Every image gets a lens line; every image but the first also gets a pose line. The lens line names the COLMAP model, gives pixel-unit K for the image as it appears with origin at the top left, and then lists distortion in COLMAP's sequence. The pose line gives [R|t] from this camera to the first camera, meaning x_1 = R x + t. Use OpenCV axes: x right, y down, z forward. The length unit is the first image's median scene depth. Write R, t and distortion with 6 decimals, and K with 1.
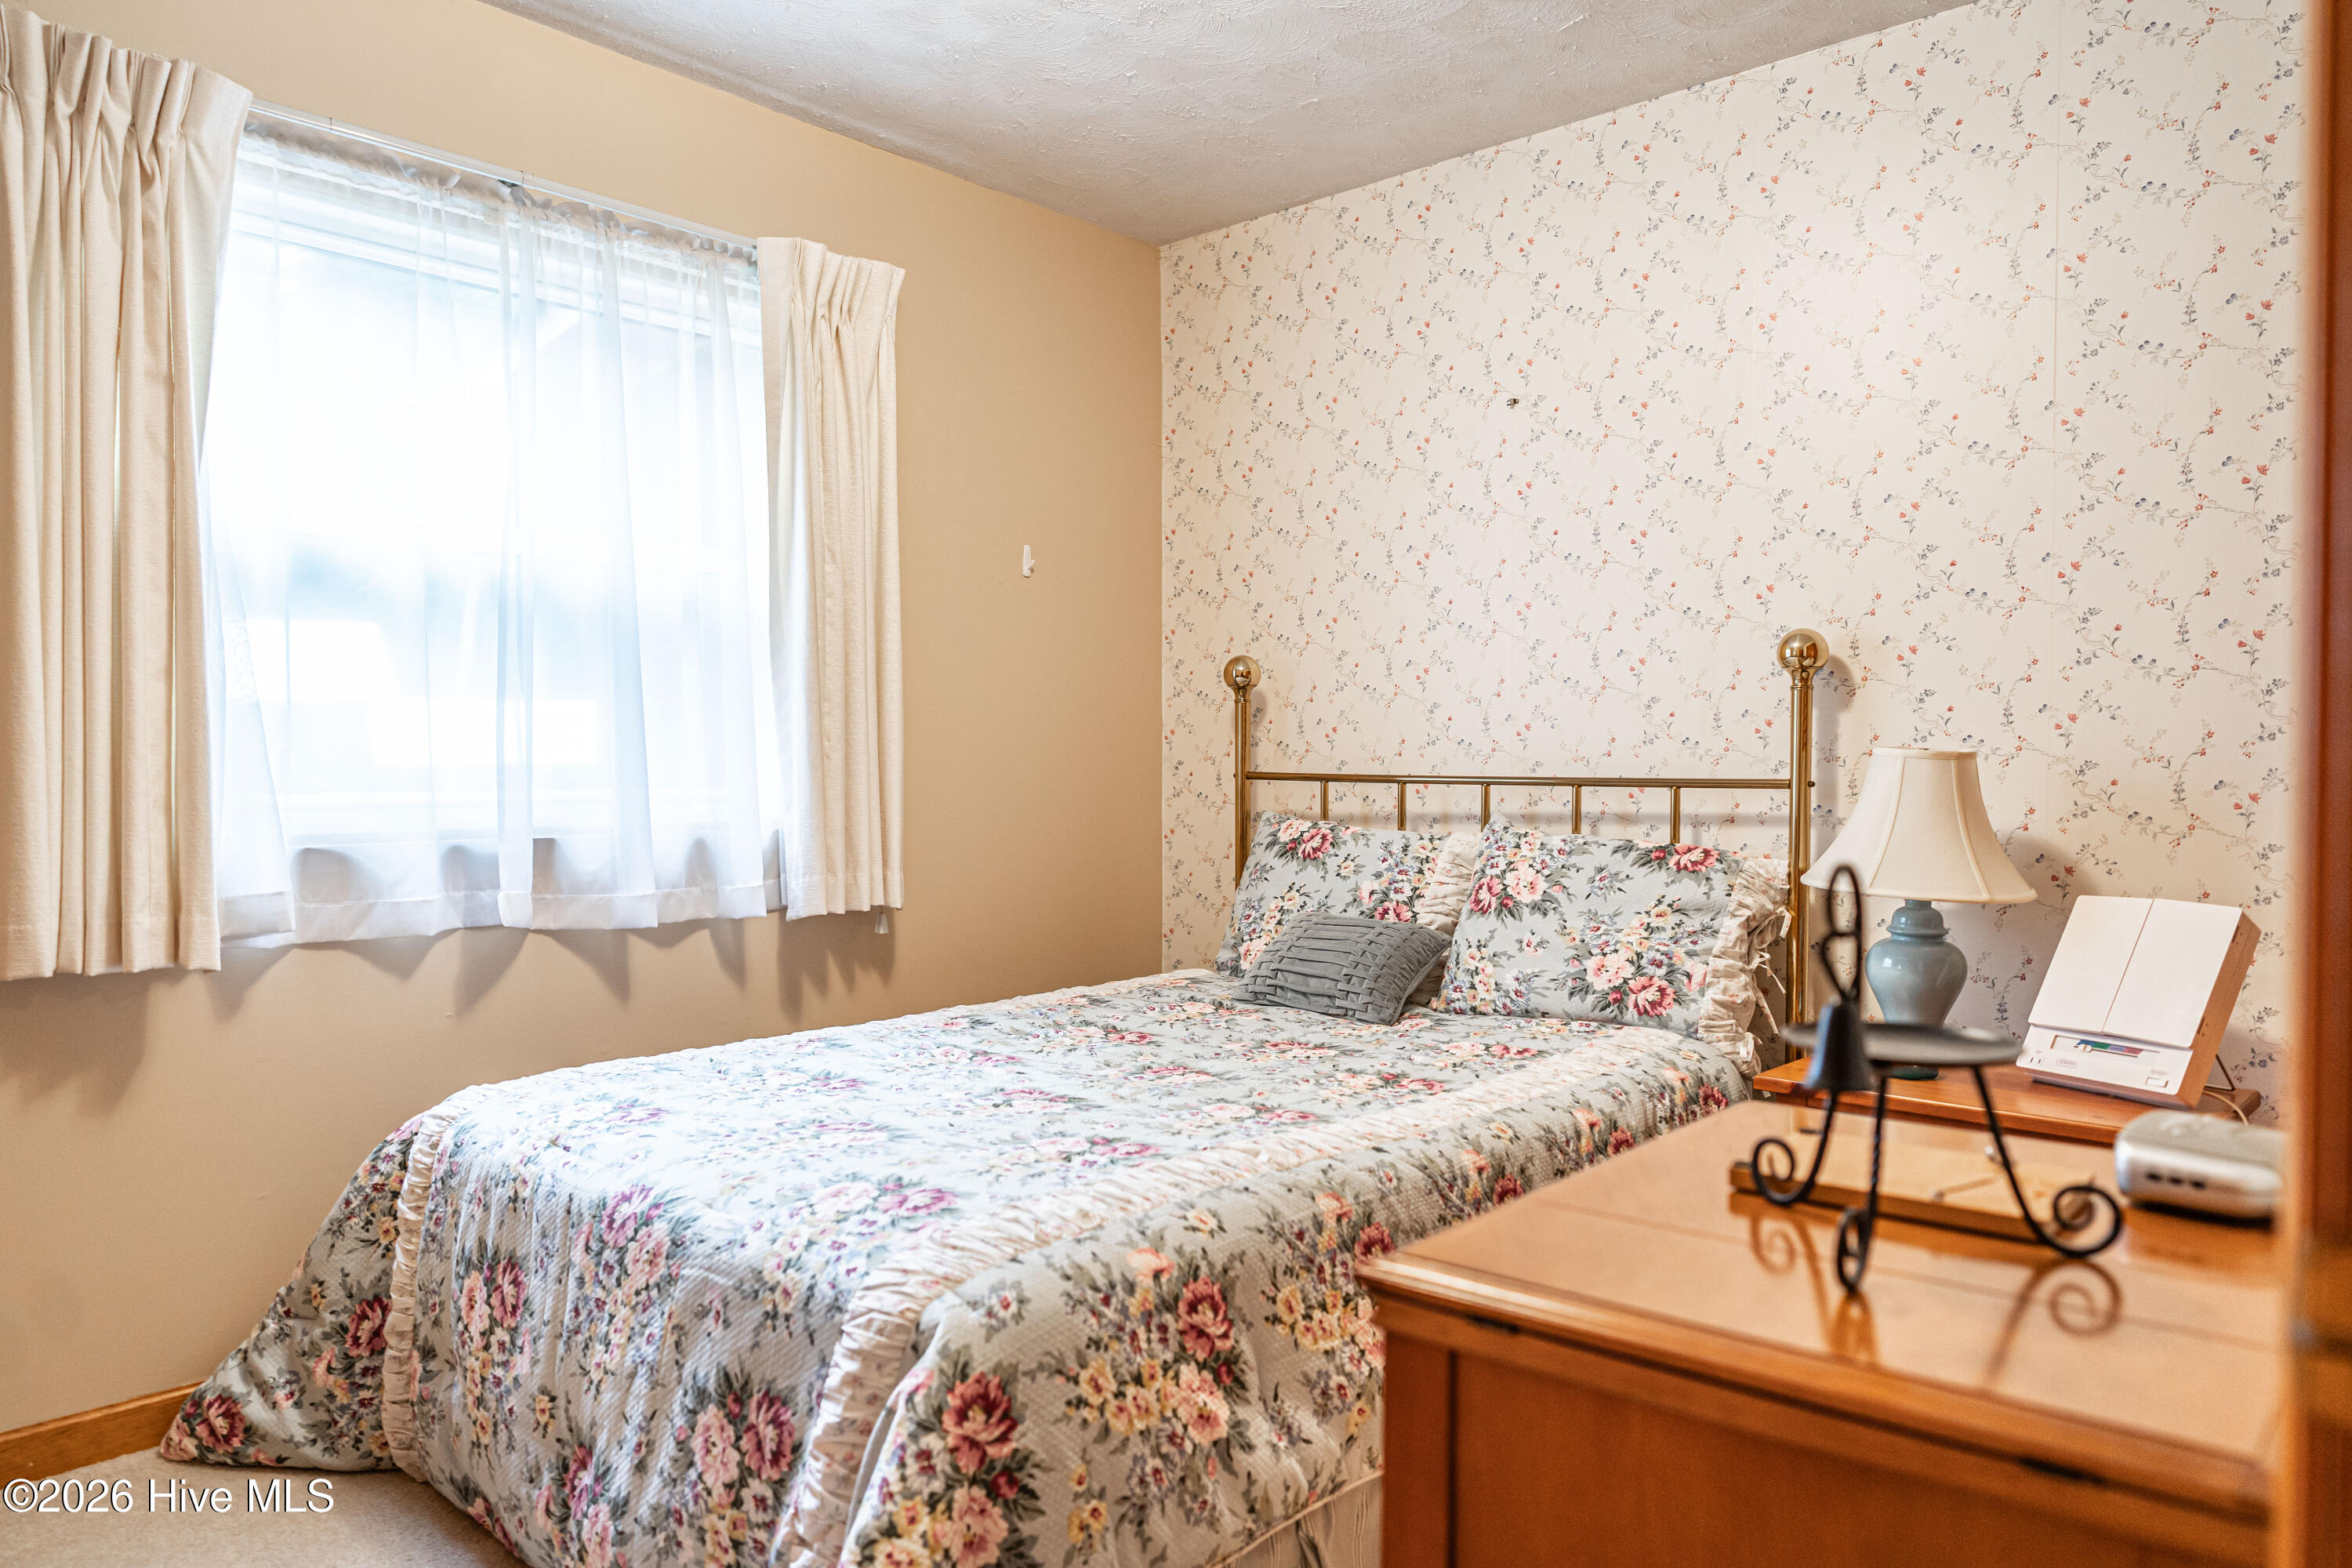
lens RADIAL K [[1574.4, 0, 1167.8], [0, 1574.4, 792.2], [0, 0, 1]] dist [-0.004407, 0.003895]
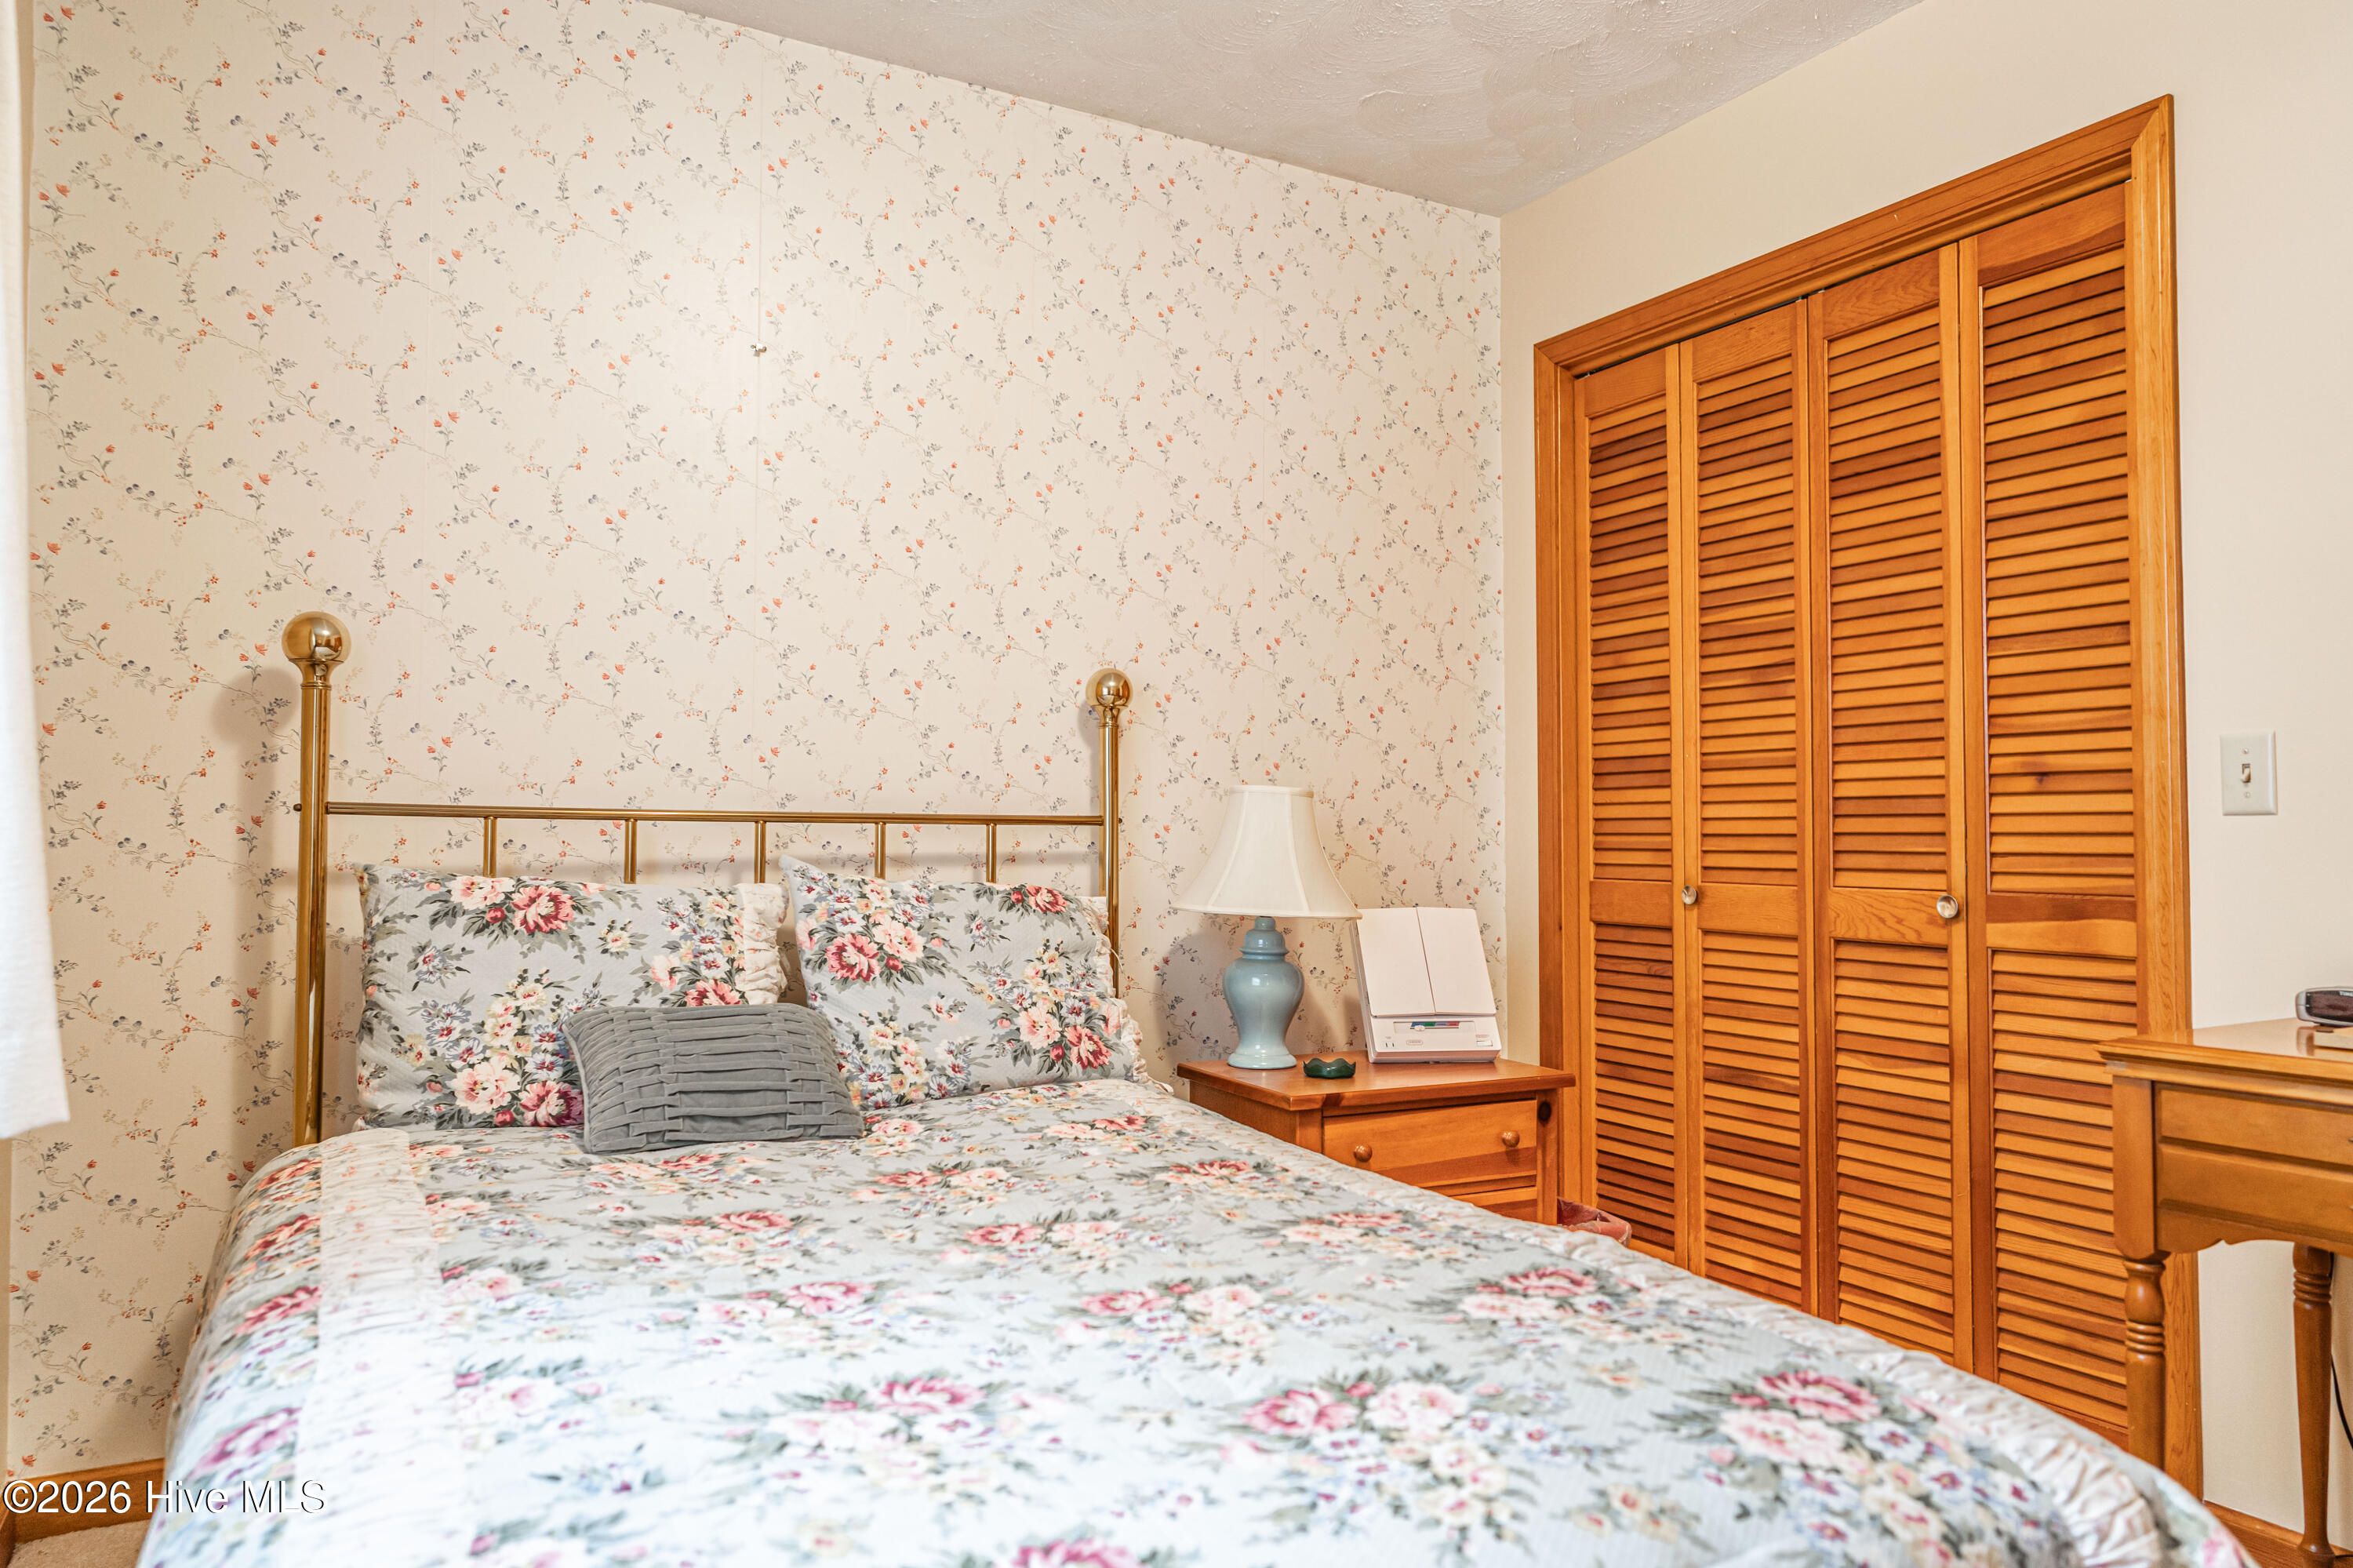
lens RADIAL K [[1575.2, 0, 1168.3], [0, 1575.2, 792.2], [0, 0, 1]] dist [-0.004407, 0.003895]
pose [[0.316299, 0.027848, 0.948251, -0.526339], [0.014817, 0.999302, -0.034290, 0.011376], [-0.948544, 0.024896, 0.315666, 0.612757]]
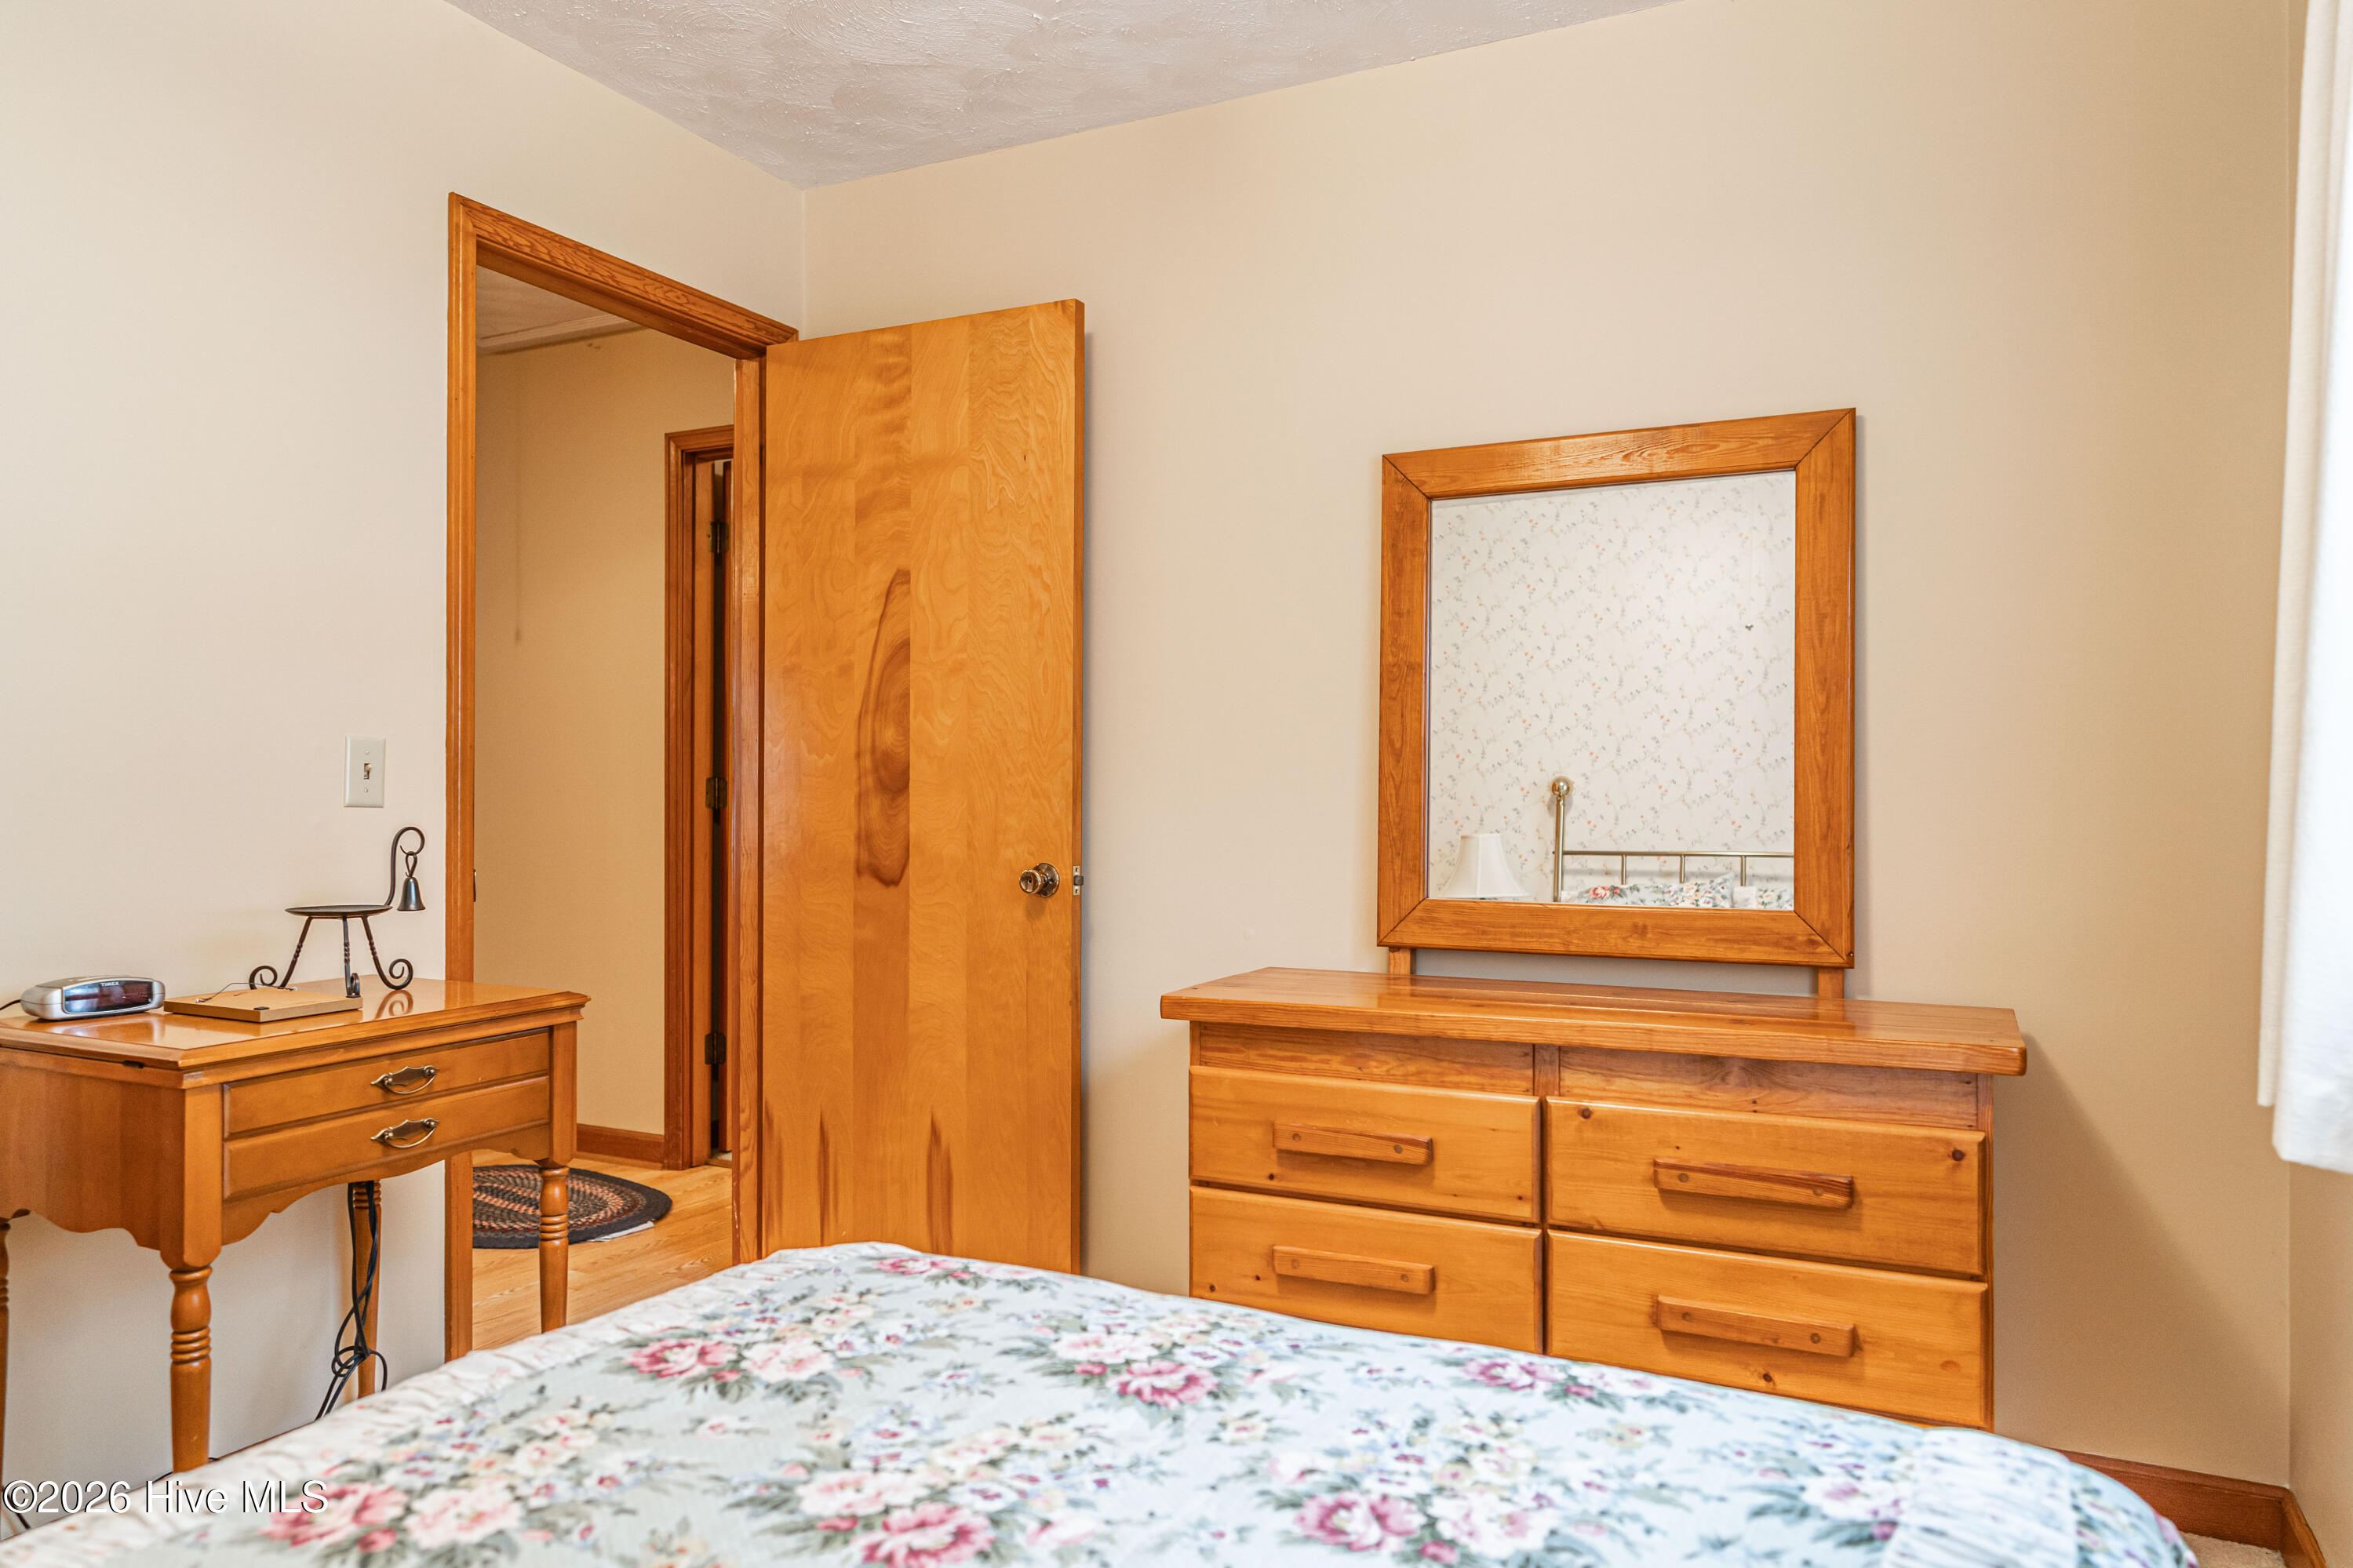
lens RADIAL K [[1621.9, 0, 1176.5], [0, 1621.9, 784.0], [0, 0, 1]] dist [-0.000999, 0.000923]
pose [[-0.957400, -0.001073, -0.288764, 1.457383], [-0.007240, 0.999768, 0.020290, -0.124496], [0.288675, 0.021517, -0.957185, 2.655545]]
